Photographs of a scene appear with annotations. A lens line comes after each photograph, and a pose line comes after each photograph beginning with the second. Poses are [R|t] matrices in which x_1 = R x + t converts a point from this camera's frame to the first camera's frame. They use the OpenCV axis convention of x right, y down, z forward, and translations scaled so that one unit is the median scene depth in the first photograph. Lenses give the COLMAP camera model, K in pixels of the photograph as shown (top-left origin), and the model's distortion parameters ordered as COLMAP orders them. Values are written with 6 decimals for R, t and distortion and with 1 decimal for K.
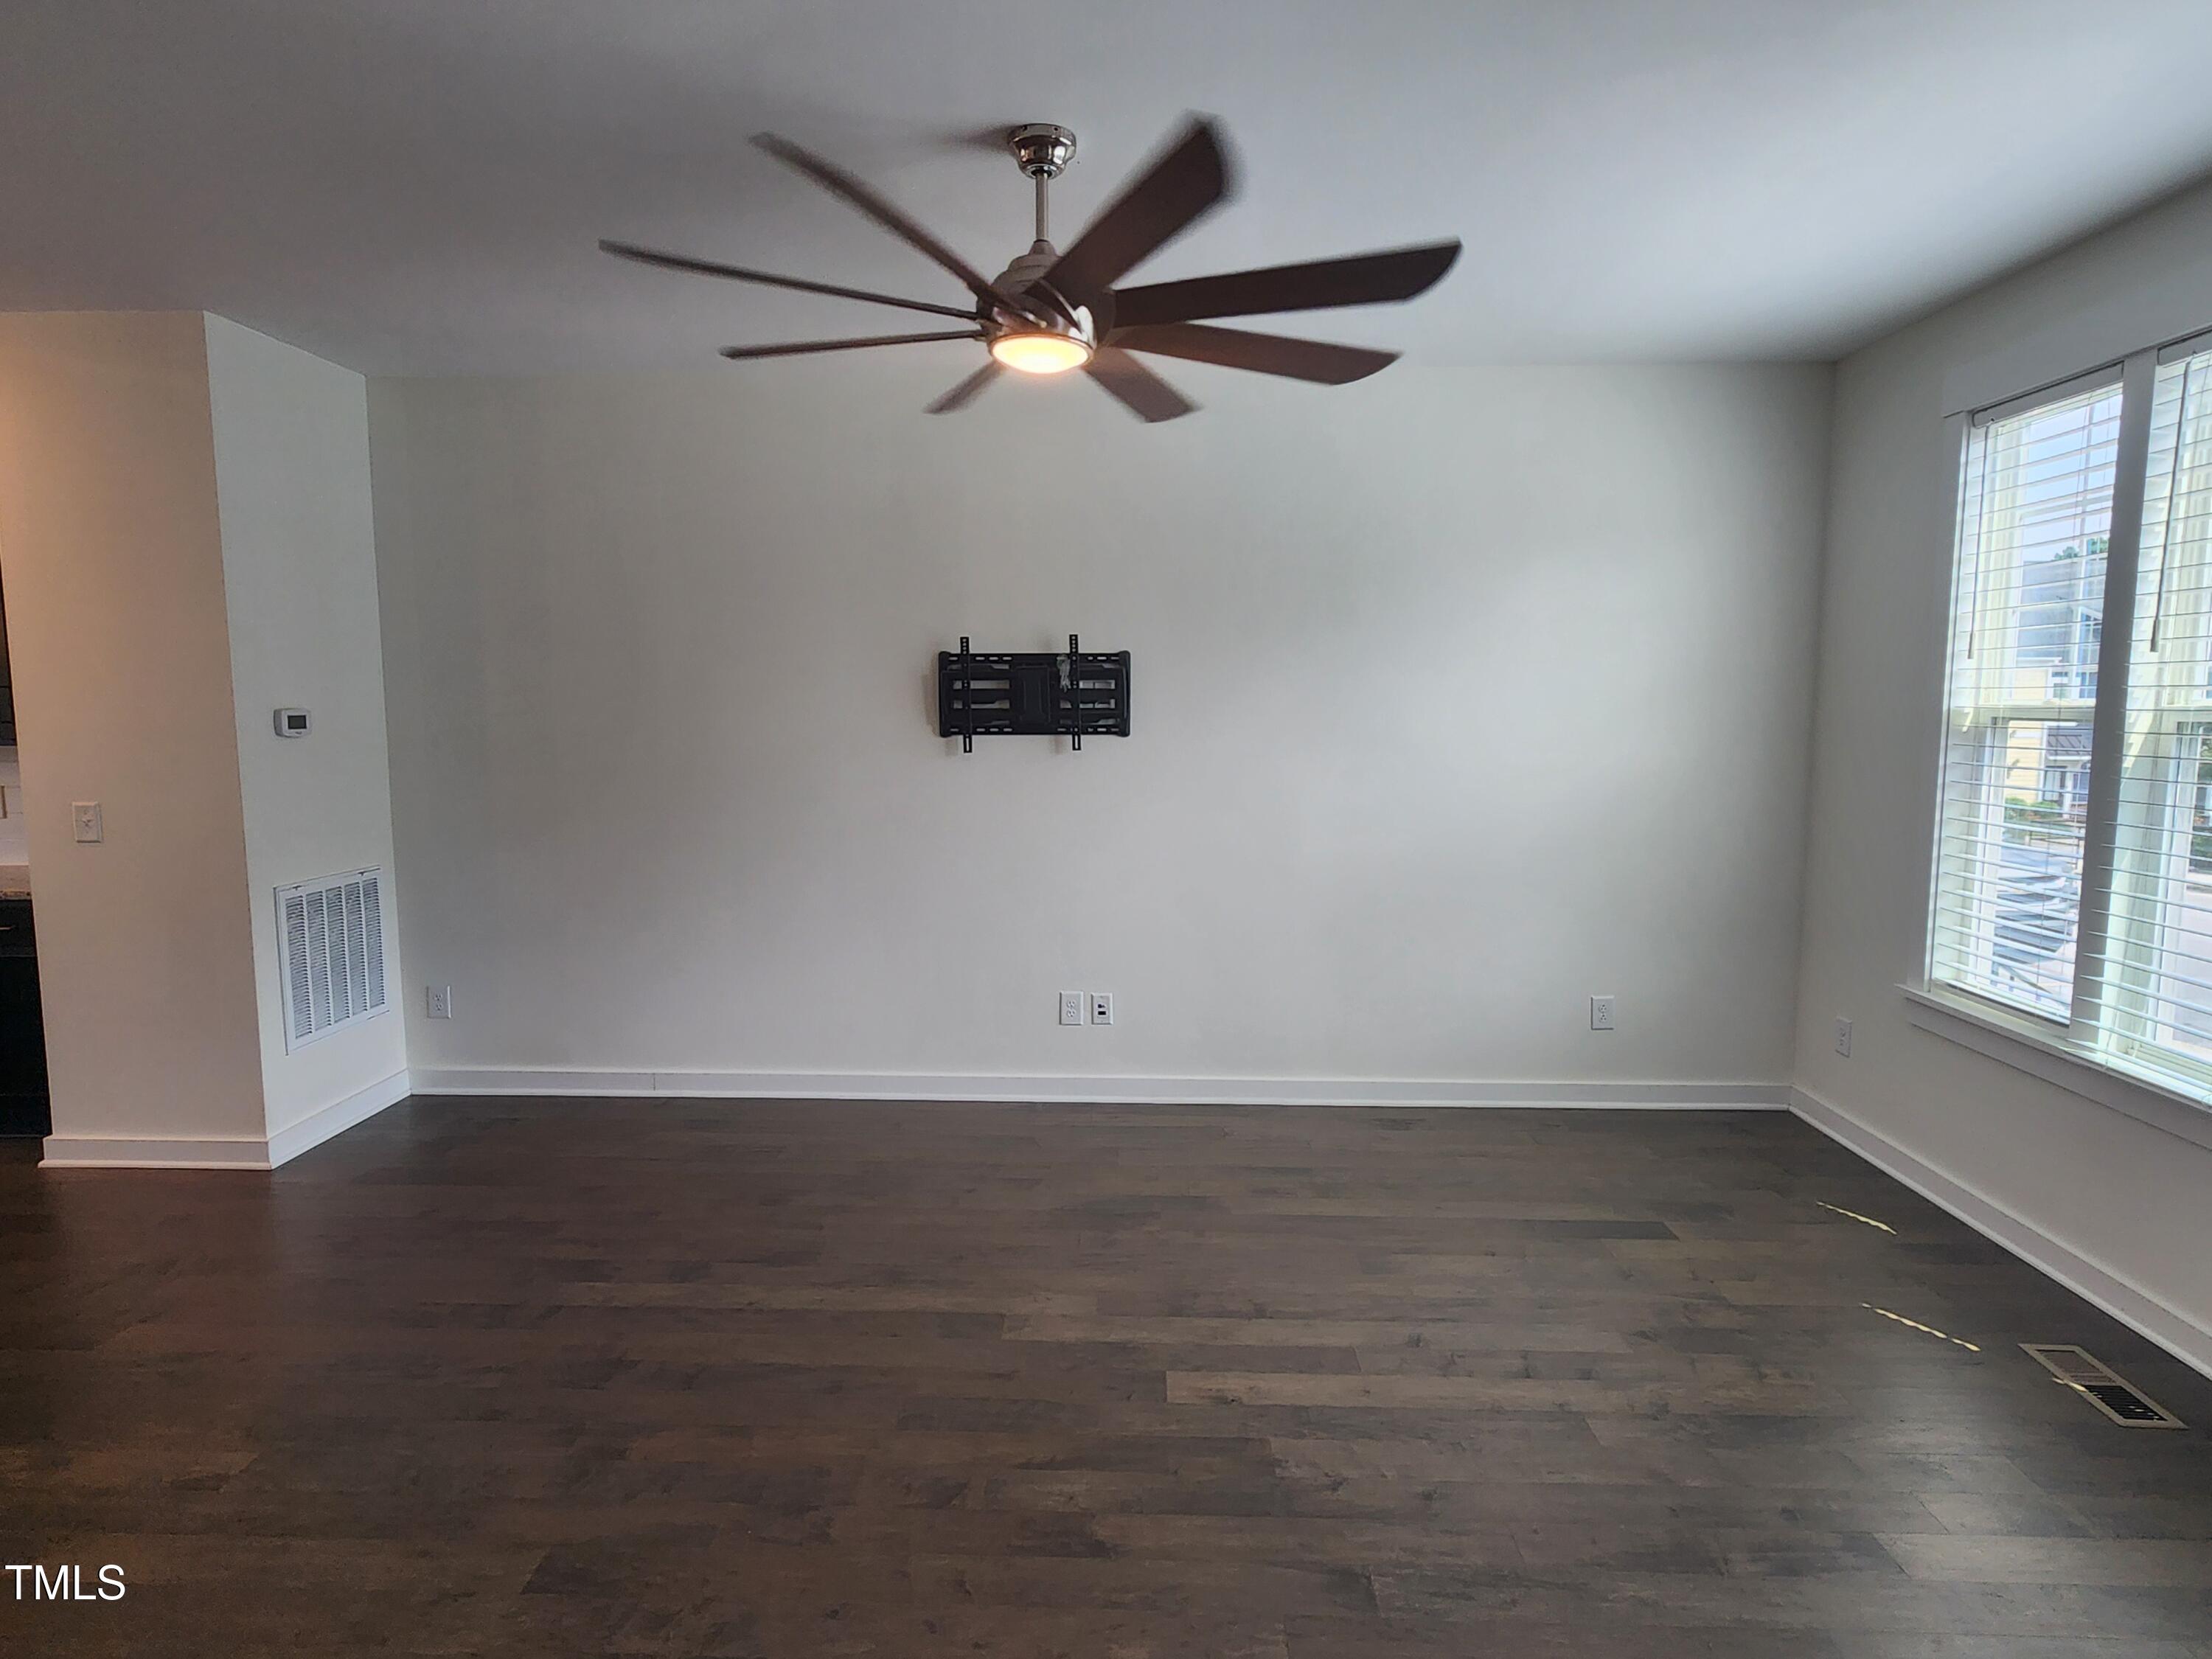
lens RADIAL K [[1236.6, 0, 1106.0], [0, 1236.6, 829.5], [0, 0, 1]] dist [-0.003767, 0.001111]
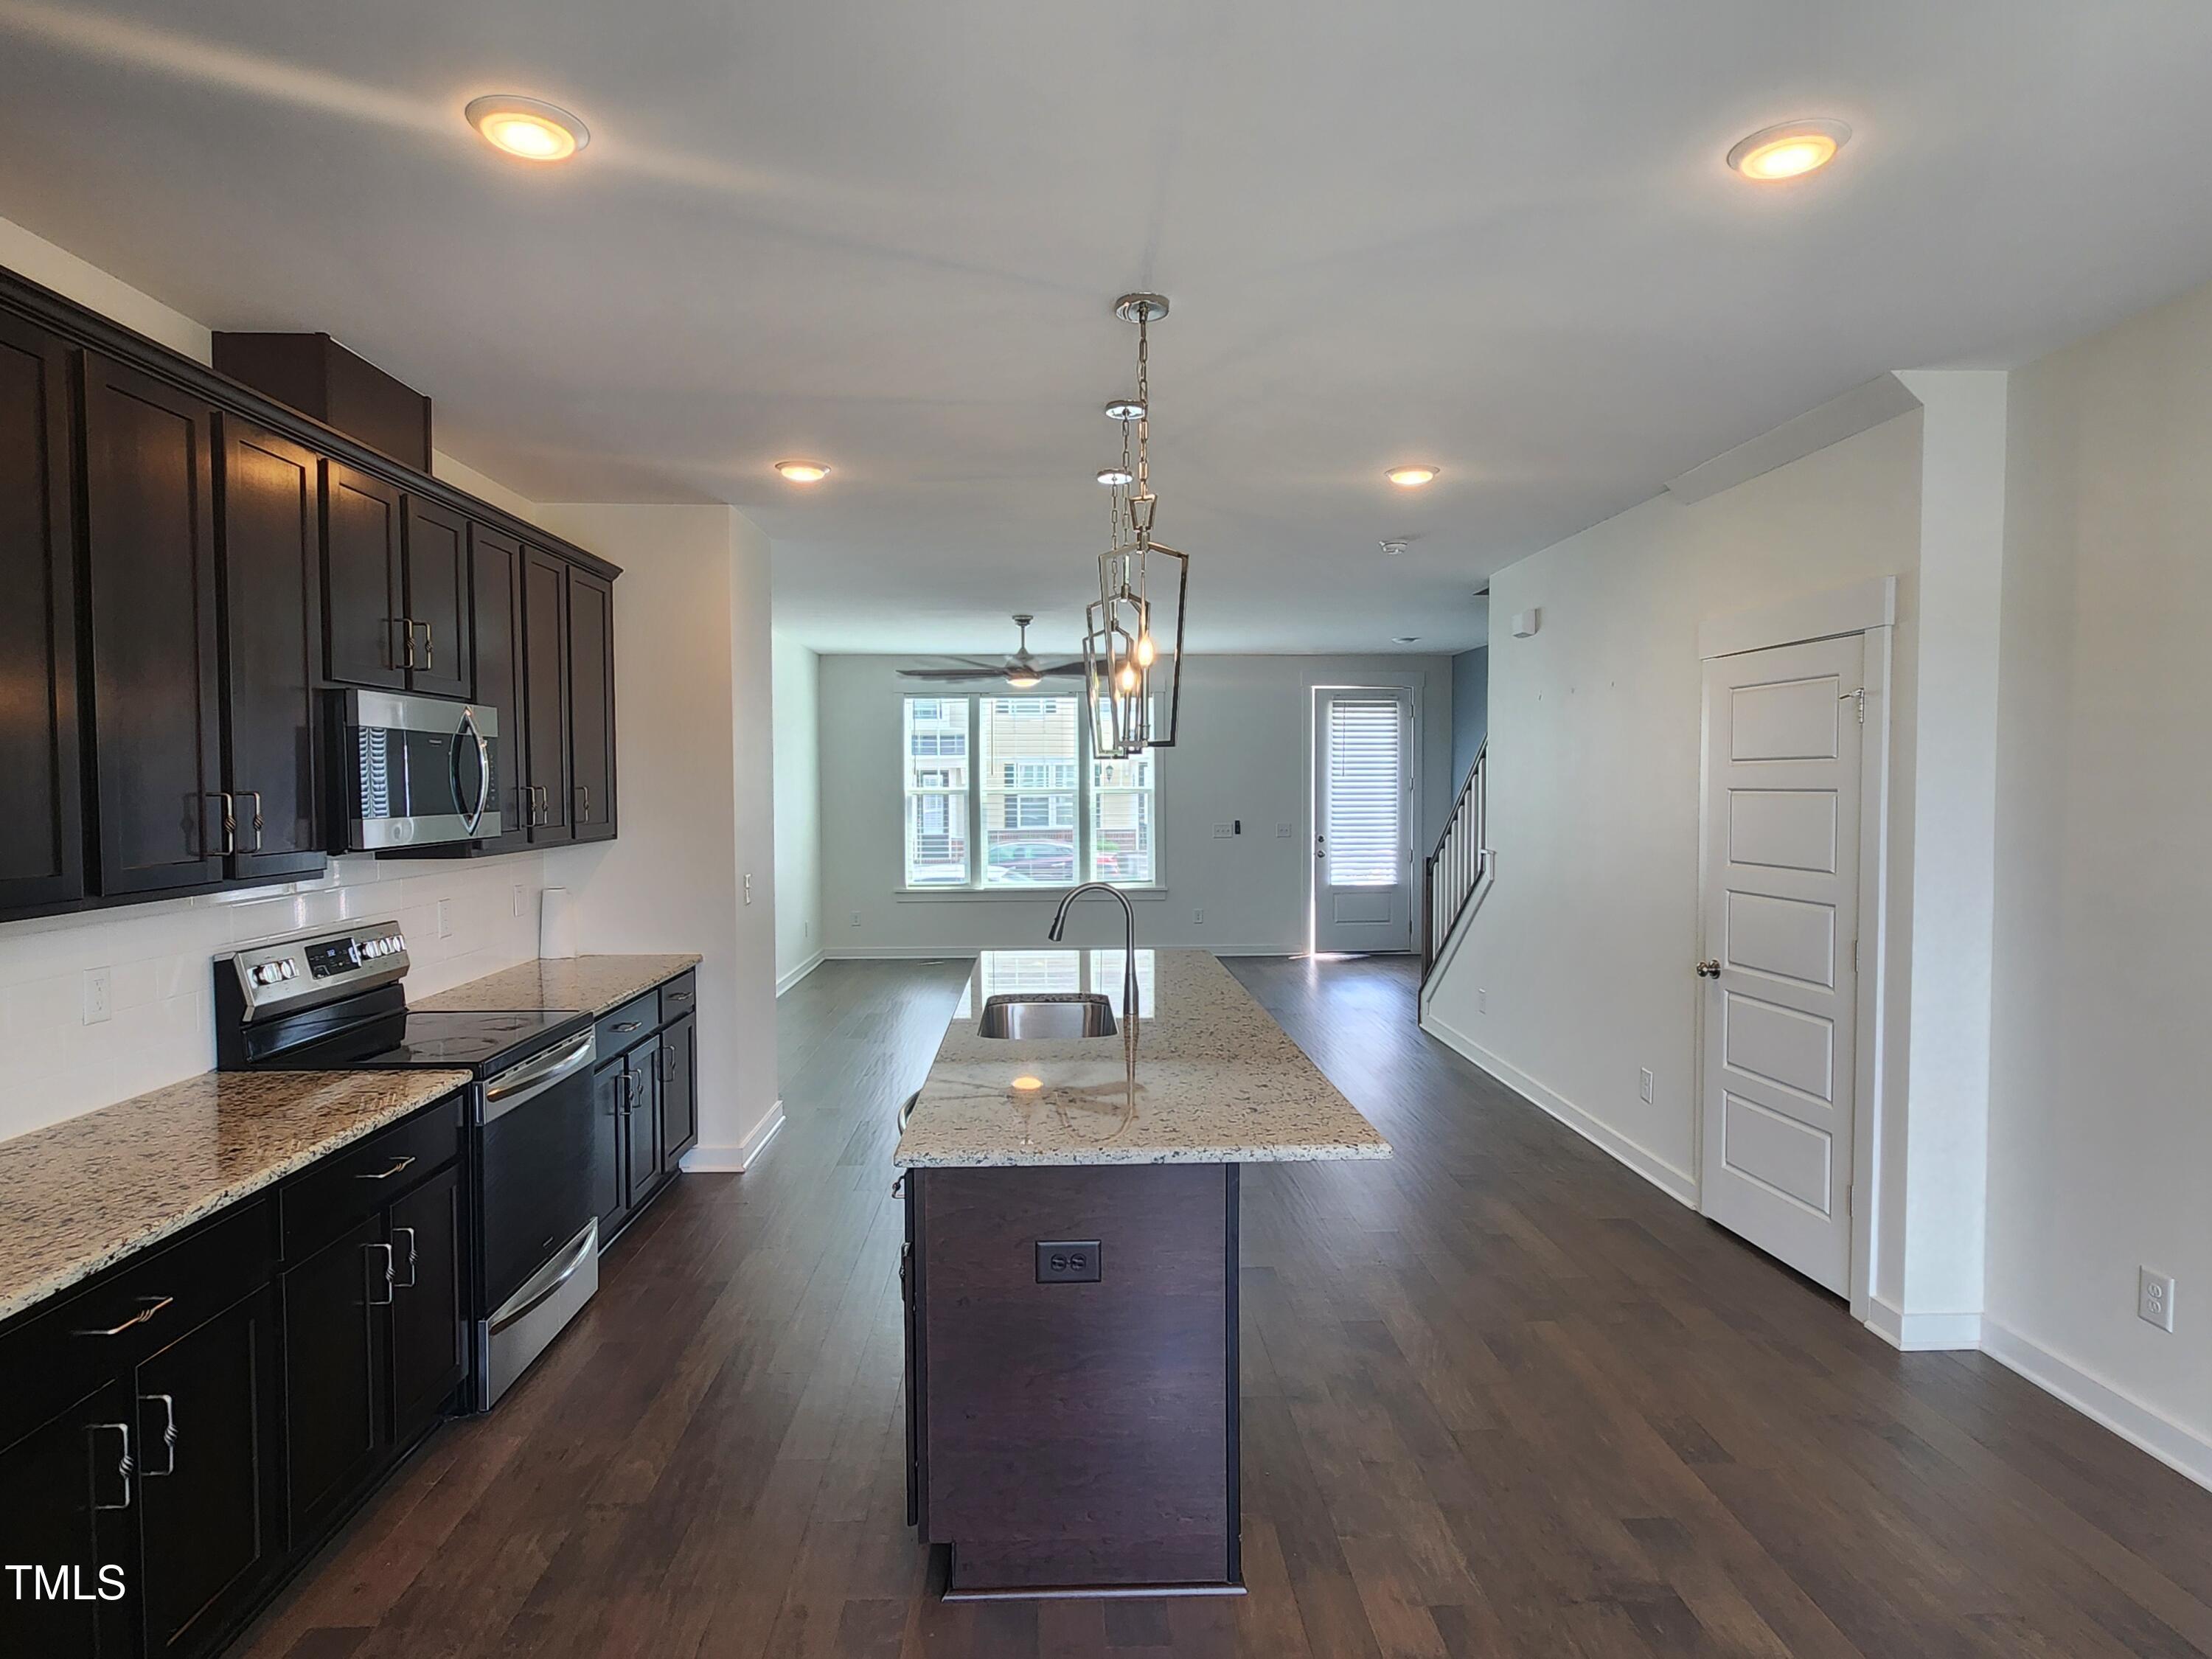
lens RADIAL K [[1236.6, 0, 1106.0], [0, 1236.6, 829.5], [0, 0, 1]] dist [-0.003767, 0.001111]
pose [[-0.079025, -0.038765, 0.996119, -1.911393], [0.109173, 0.992897, 0.047301, -0.079310], [-0.990876, 0.112487, -0.074232, 0.626470]]
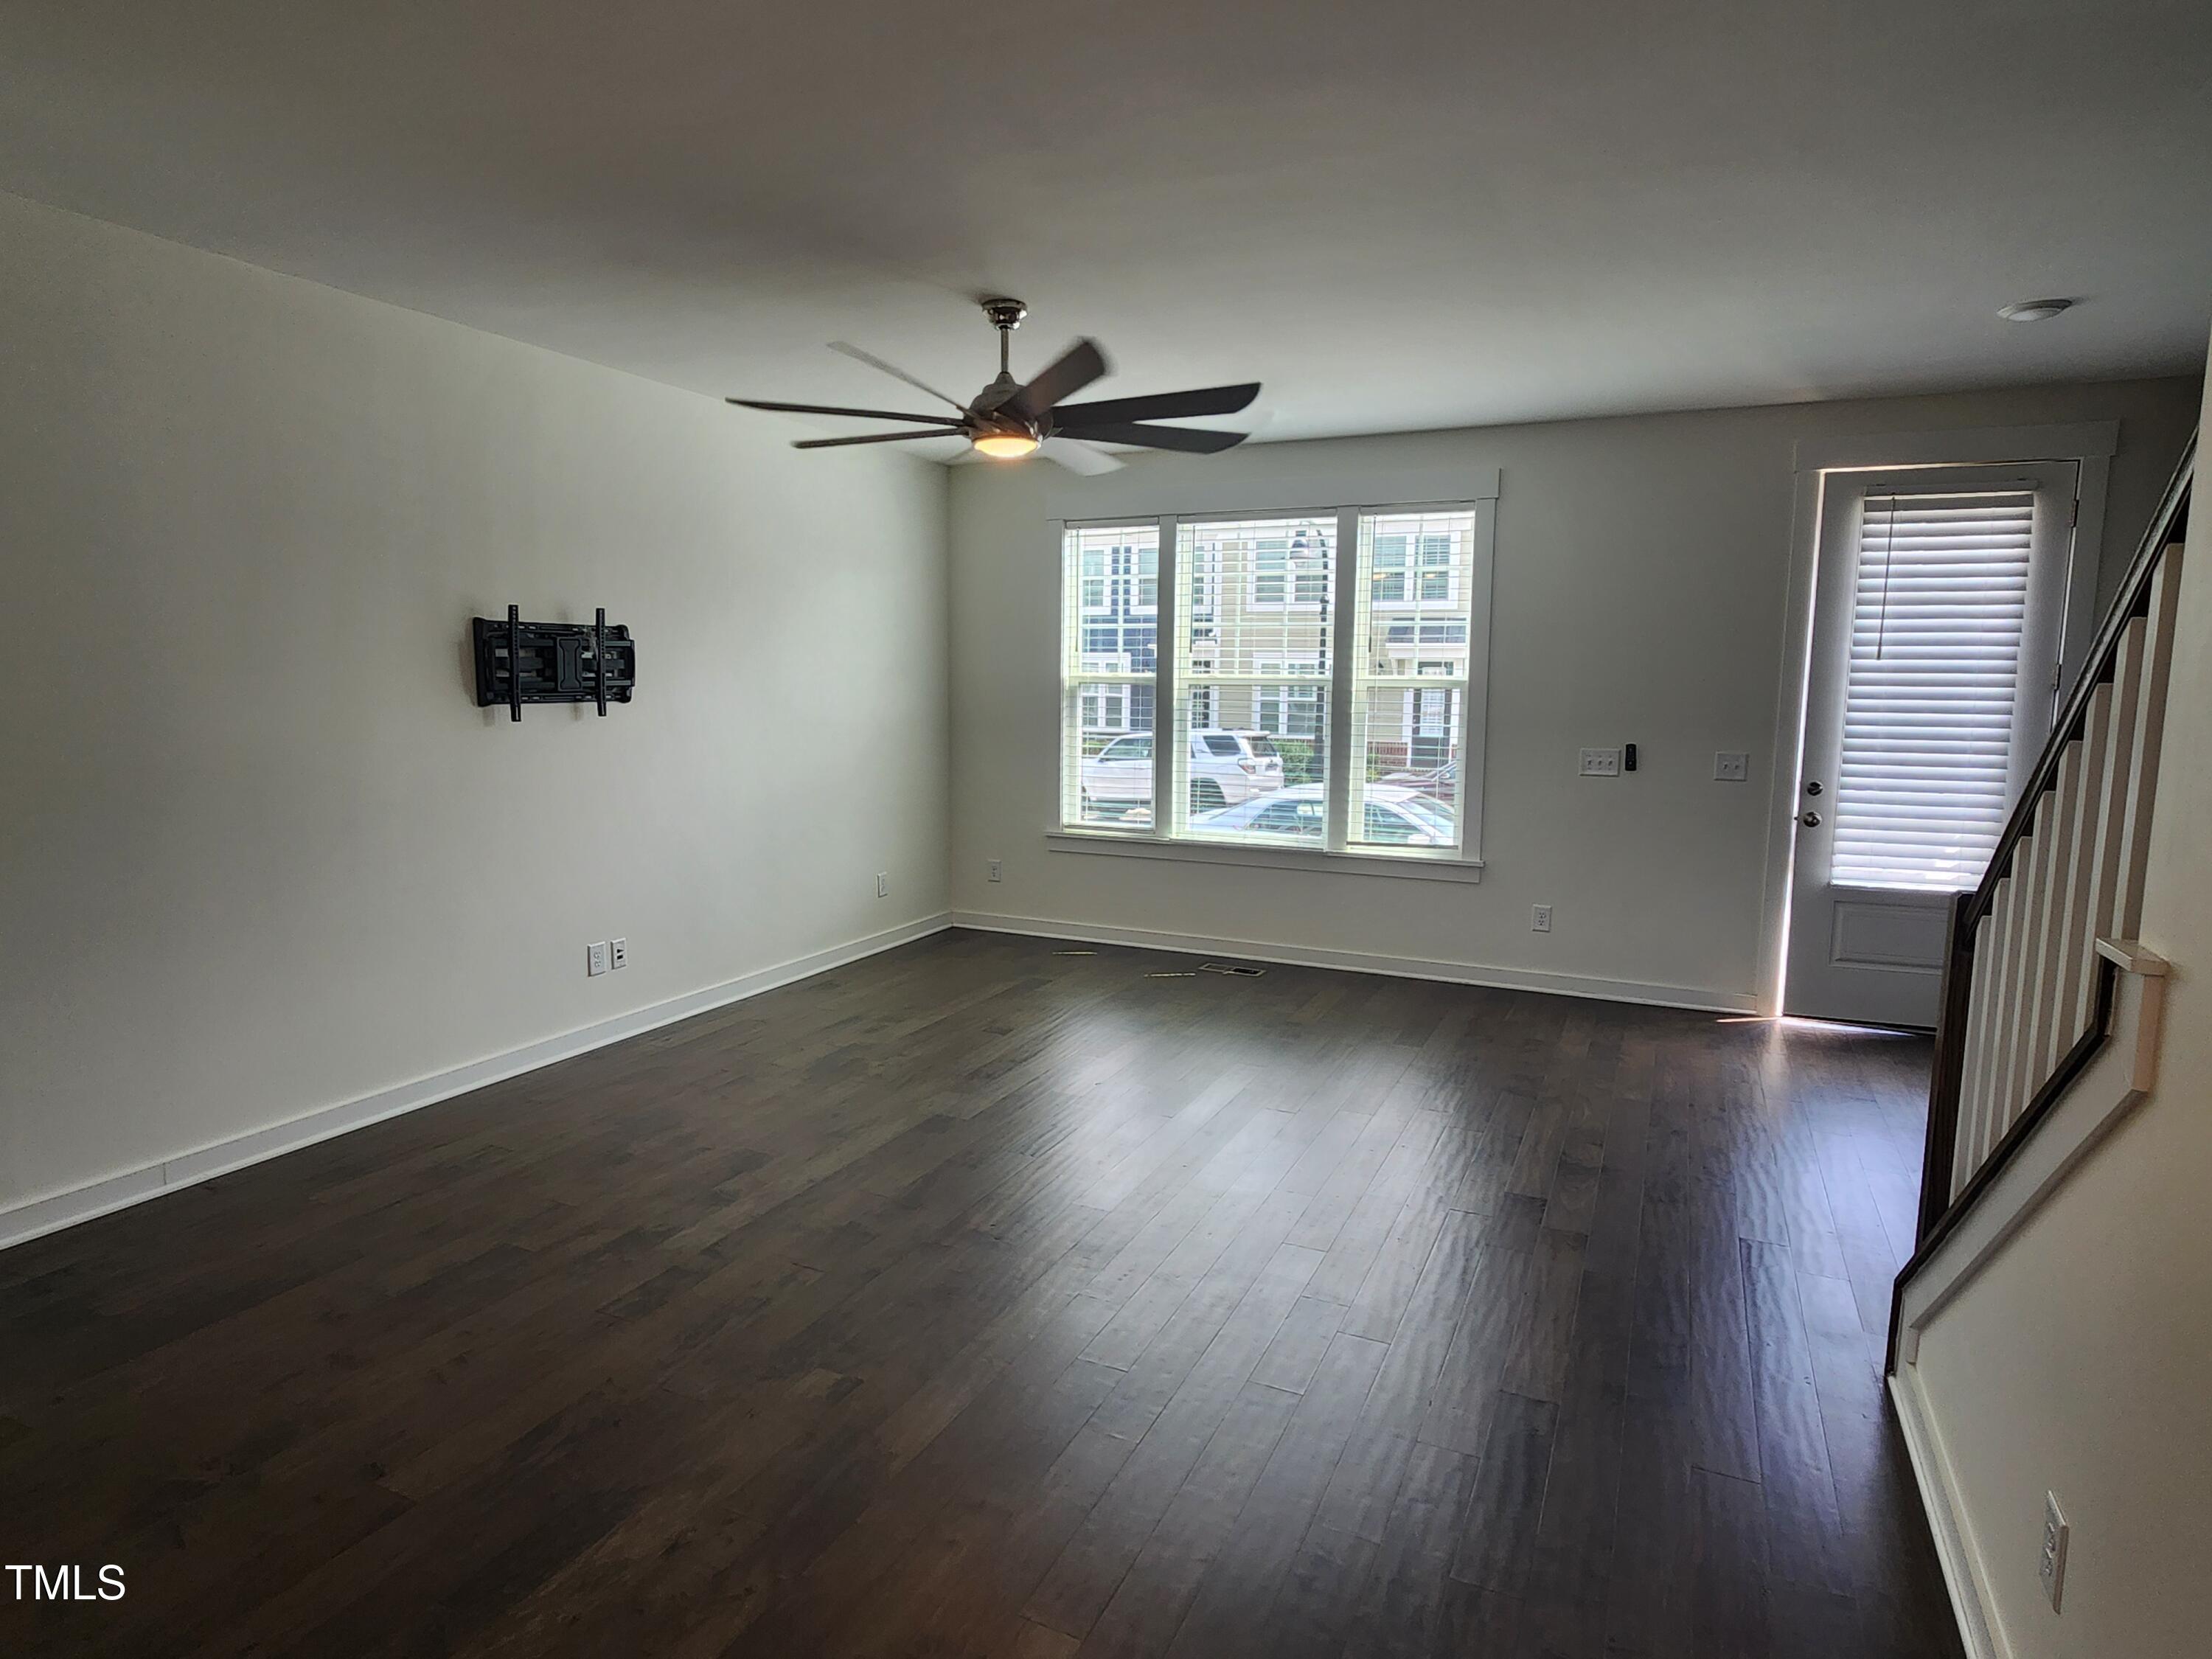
lens RADIAL K [[1236.6, 0, 1106.0], [0, 1236.6, 829.5], [0, 0, 1]] dist [-0.003767, 0.001111]
pose [[0.387759, -0.111413, 0.915003, -0.855165], [0.087231, 0.992649, 0.083900, -0.018076], [-0.917624, 0.047284, 0.394627, 0.177891]]
